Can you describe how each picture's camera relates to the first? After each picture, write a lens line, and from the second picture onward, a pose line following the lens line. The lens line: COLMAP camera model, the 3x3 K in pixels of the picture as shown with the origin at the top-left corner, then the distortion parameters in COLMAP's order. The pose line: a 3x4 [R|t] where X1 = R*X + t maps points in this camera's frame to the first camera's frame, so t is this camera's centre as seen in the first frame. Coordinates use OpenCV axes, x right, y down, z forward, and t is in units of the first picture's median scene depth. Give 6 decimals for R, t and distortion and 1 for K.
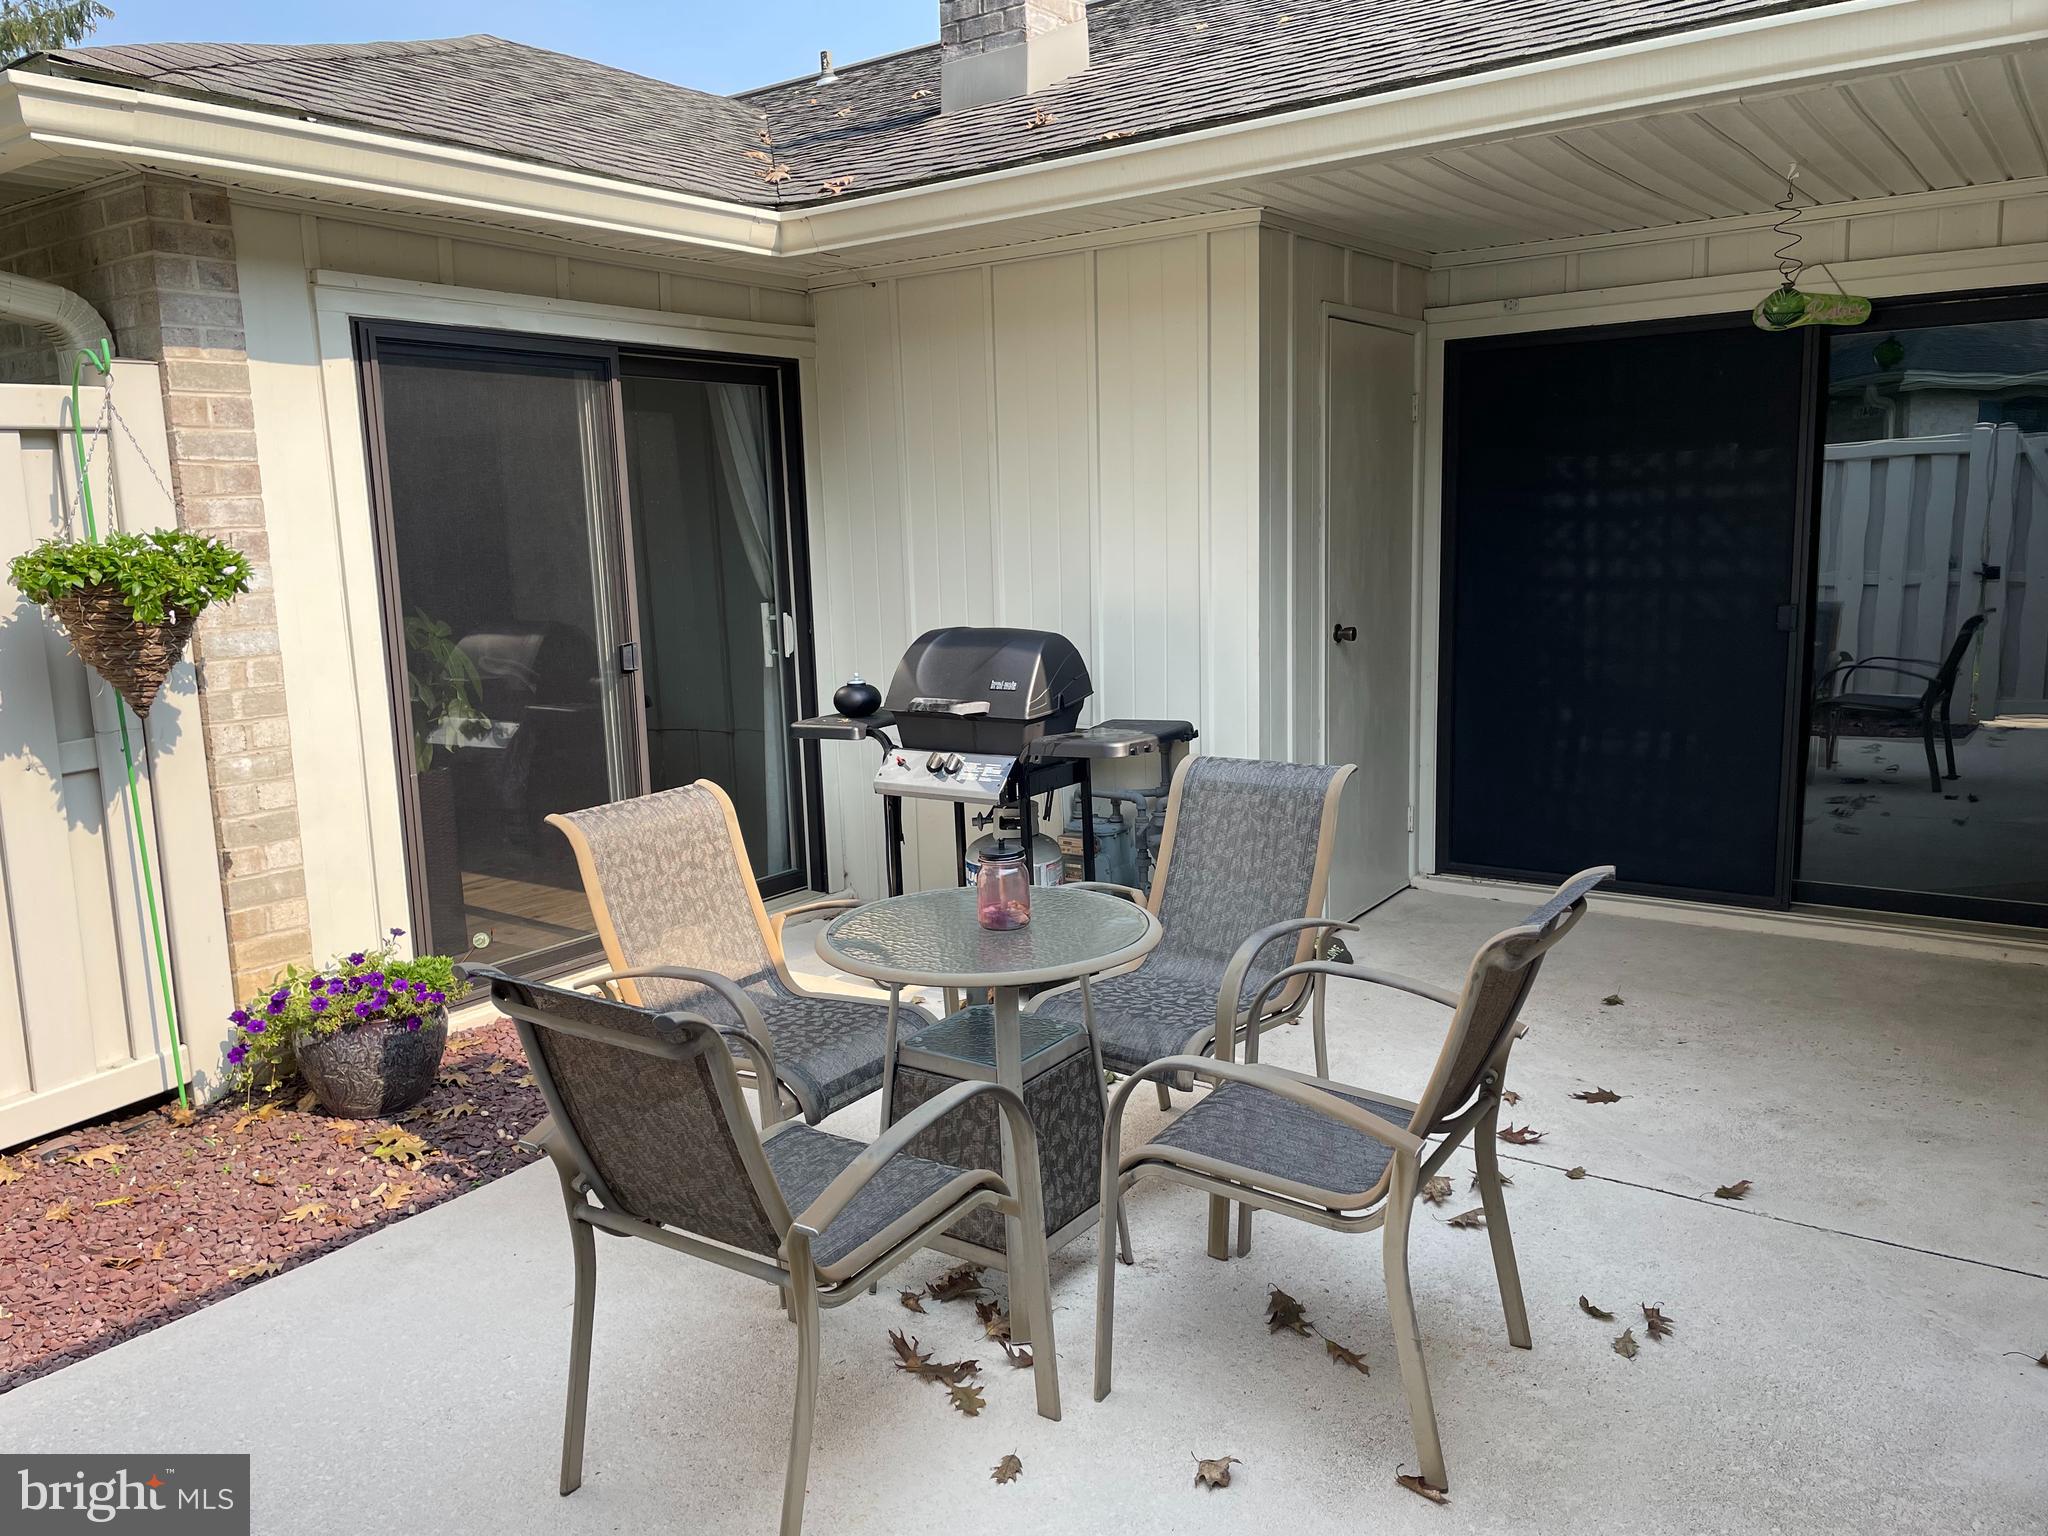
lens RADIAL K [[1543.2, 0, 1024.4], [0, 1543.2, 761.6], [0, 0, 1]] dist [0.090447, -0.114605]
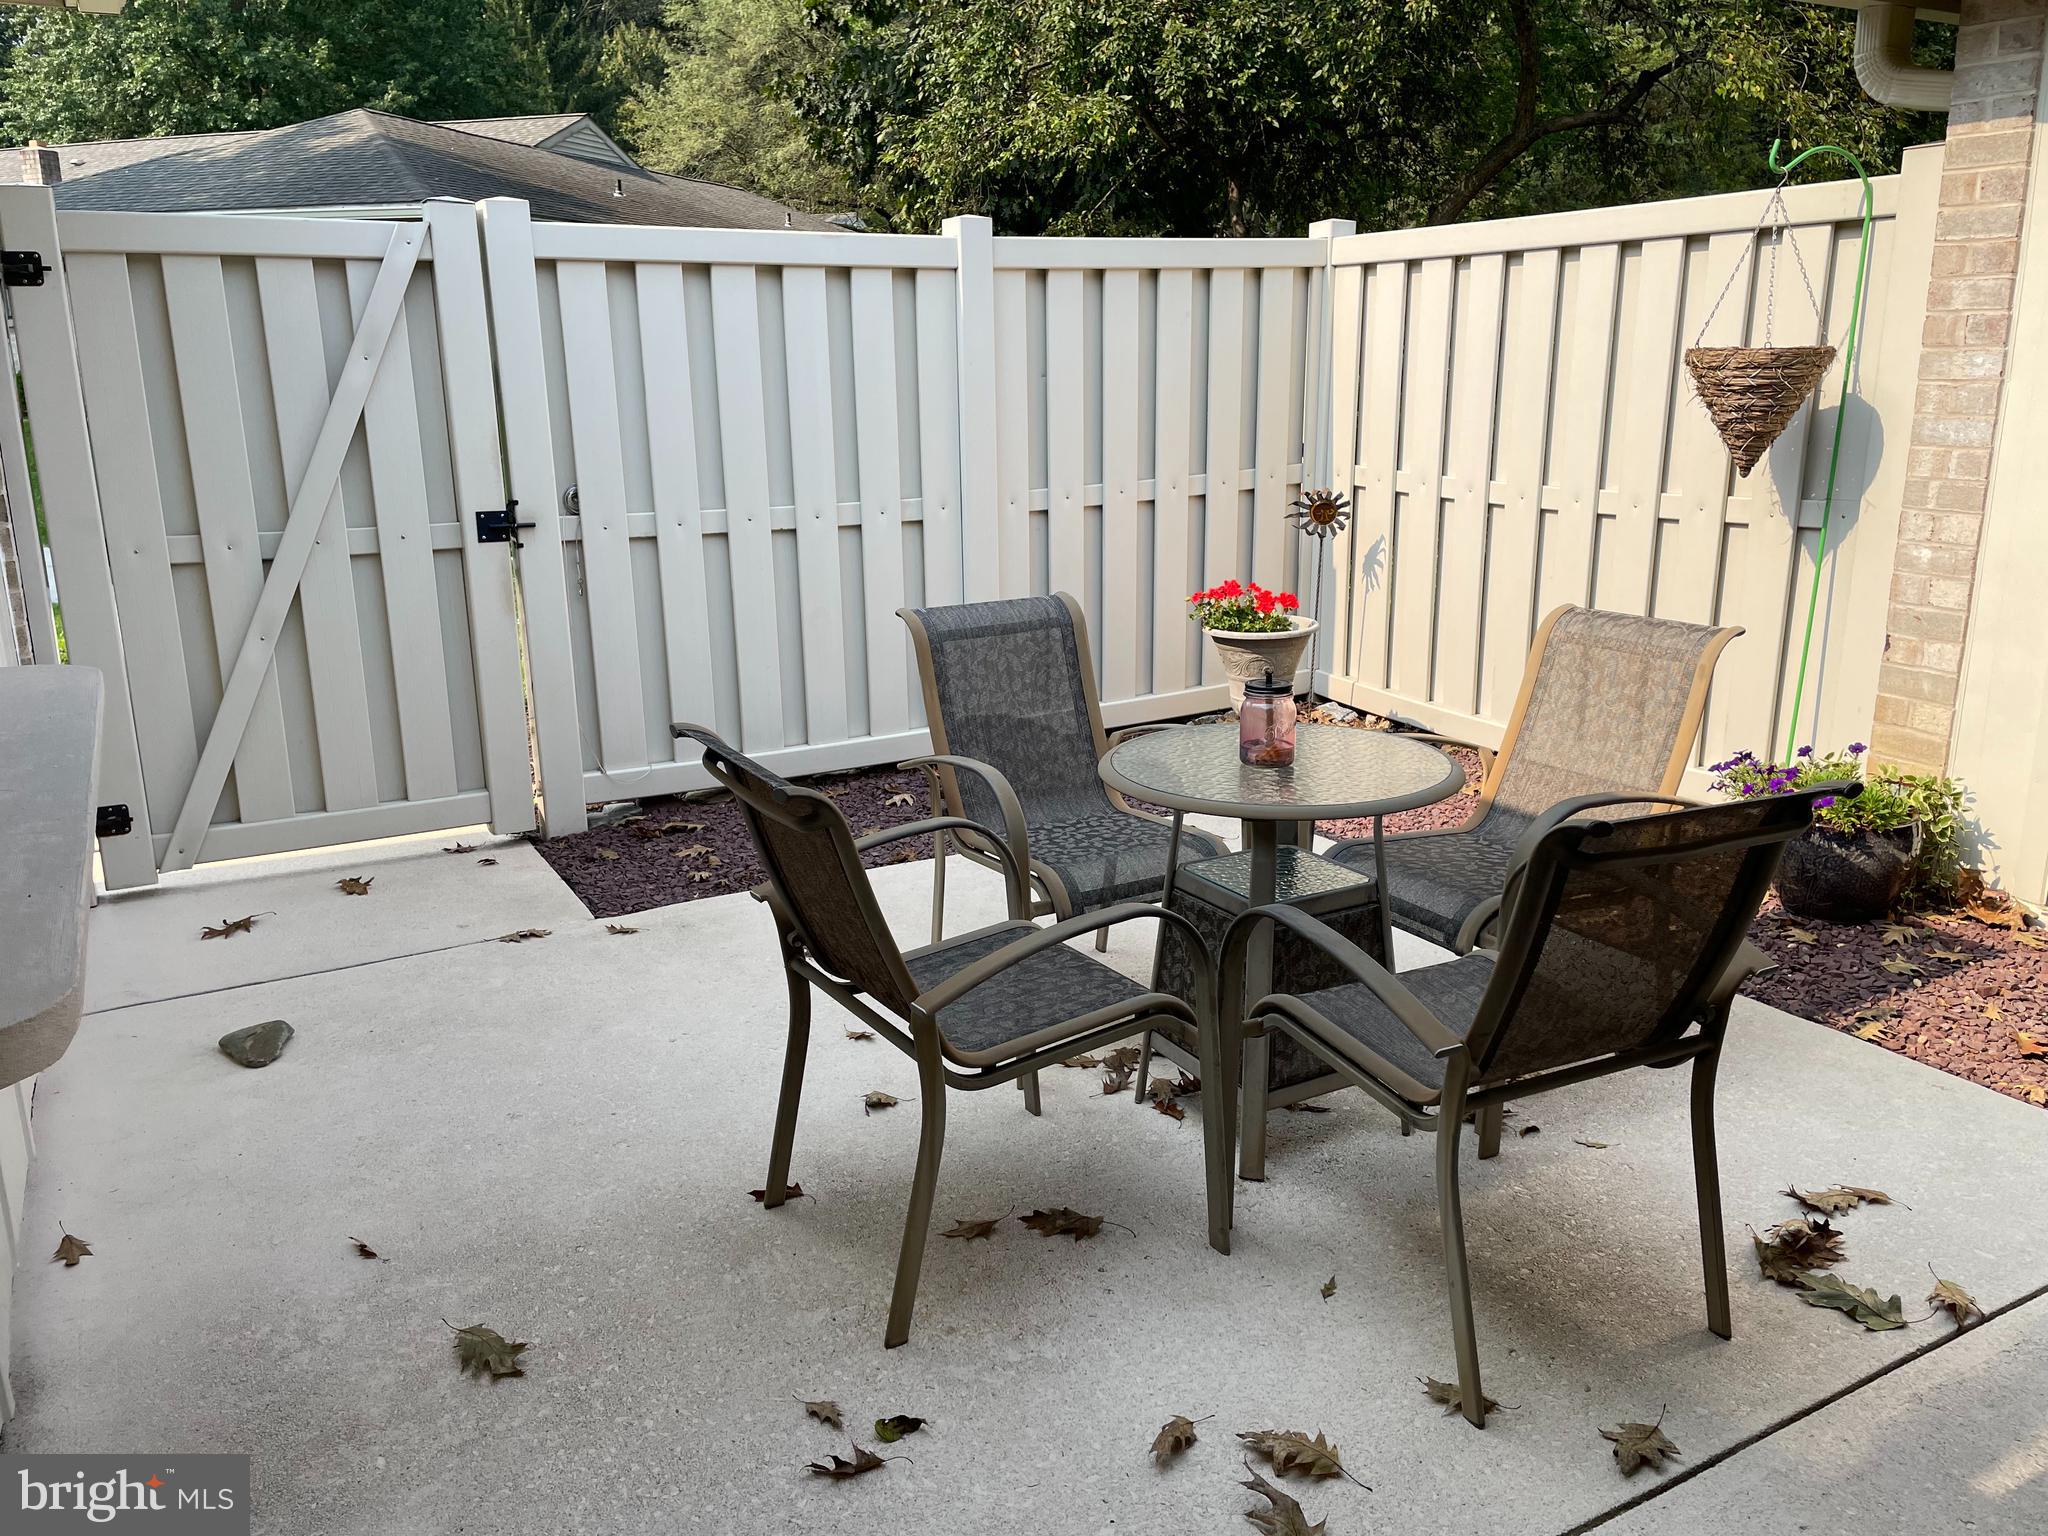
lens RADIAL K [[1543.2, 0, 1024.4], [0, 1543.2, 761.6], [0, 0, 1]] dist [0.090447, -0.114605]
pose [[-0.431168, 0.261788, -0.863459, 0.630134], [-0.120106, 0.931814, 0.342487, -0.145494], [0.894242, 0.251376, -0.370326, 0.872922]]
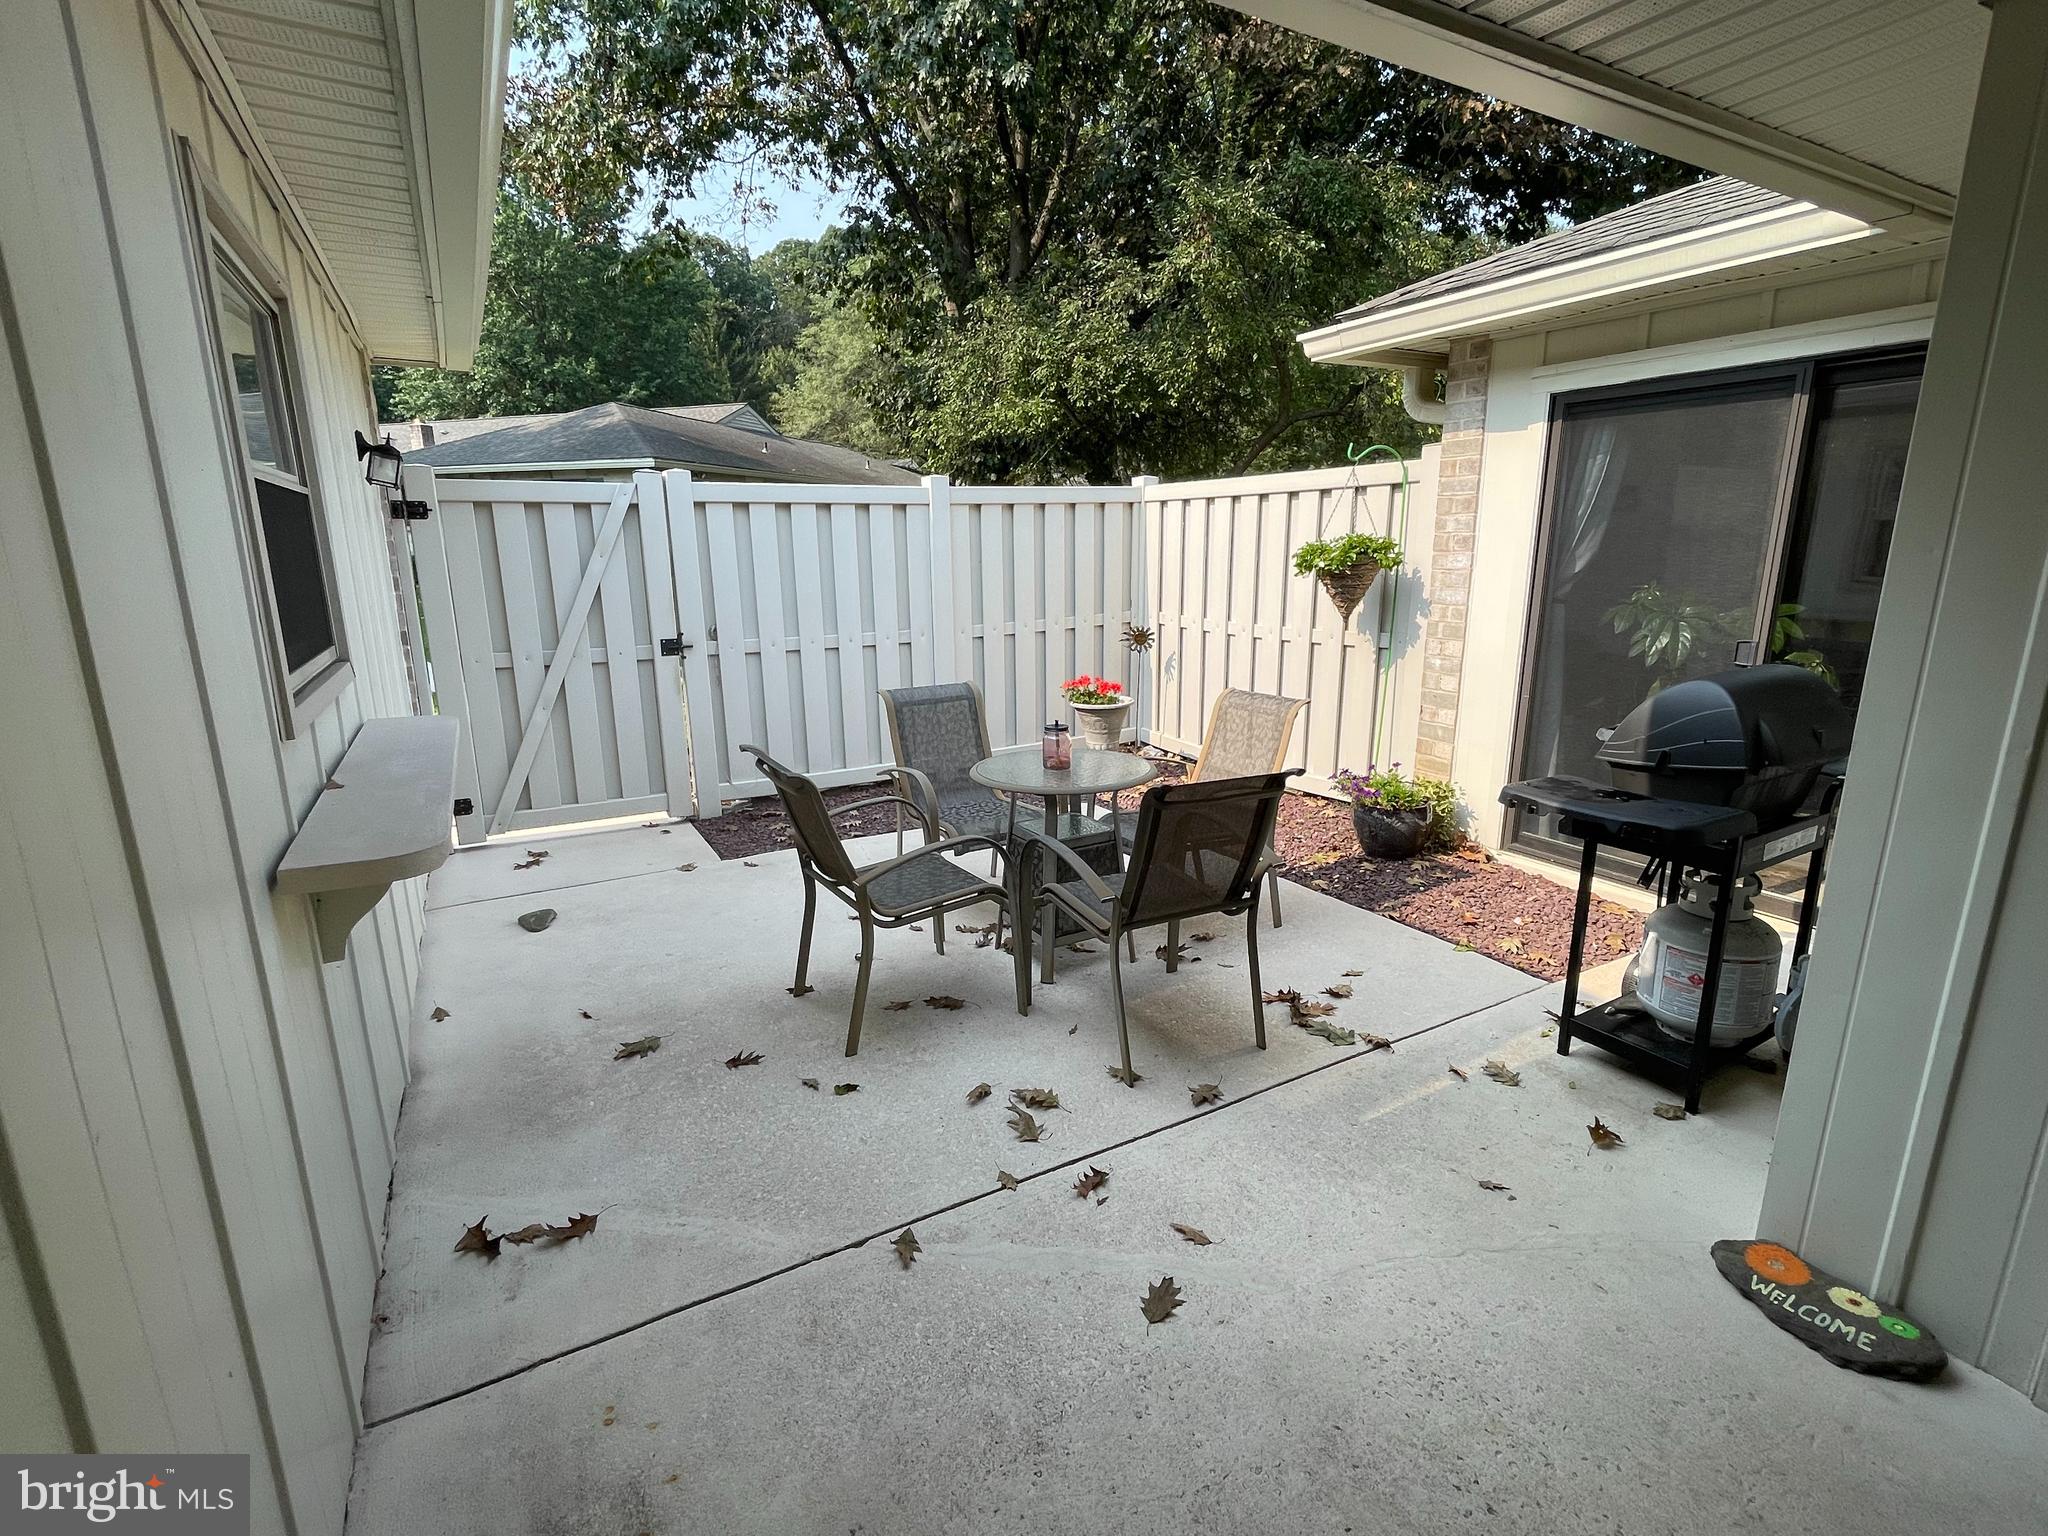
lens RADIAL K [[959.5, 0, 1020.8], [0, 959.5, 775.8], [0, 0, 1]] dist [0.000921, 0.000129]
pose [[-0.430137, 0.247118, -0.868283, 0.717232], [-0.119602, 0.937728, 0.326132, -0.179760], [0.894806, 0.244129, -0.373795, 0.995448]]
